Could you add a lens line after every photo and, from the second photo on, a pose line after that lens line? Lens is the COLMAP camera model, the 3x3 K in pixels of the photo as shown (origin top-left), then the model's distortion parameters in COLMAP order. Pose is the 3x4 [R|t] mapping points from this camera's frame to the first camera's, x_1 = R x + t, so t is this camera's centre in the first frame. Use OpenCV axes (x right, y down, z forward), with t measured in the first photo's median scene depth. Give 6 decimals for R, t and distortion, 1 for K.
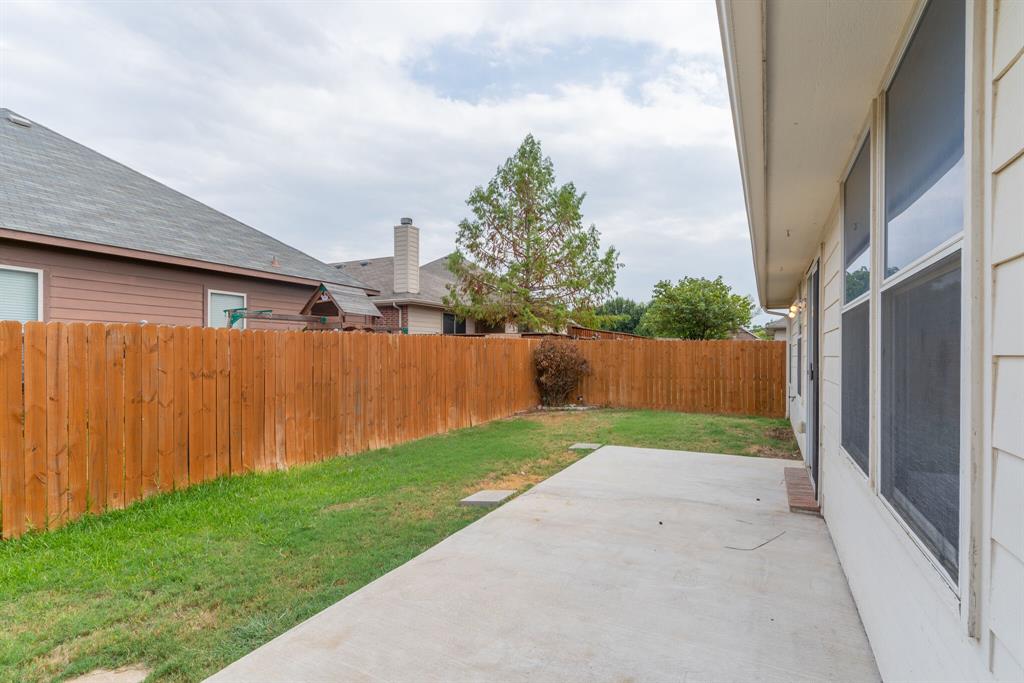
lens RADIAL K [[491.4, 0, 511.5], [0, 491.4, 343.2], [0, 0, 1]] dist [0.011872, 0.000426]
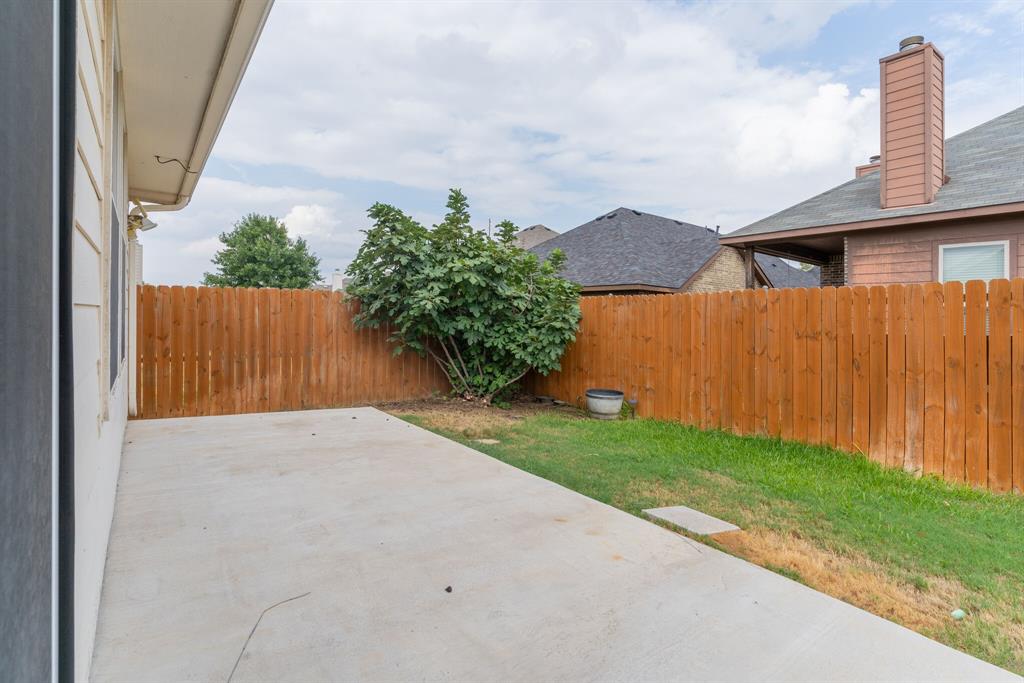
lens RADIAL K [[491.4, 0, 517.9], [0, 491.4, 325.3], [0, 0, 1]] dist [0.011872, 0.000426]
pose [[-0.425425, -0.009559, -0.904943, 0.576009], [-0.014009, 0.999894, -0.003976, 0.061159], [0.904885, 0.010986, -0.425514, 0.982029]]
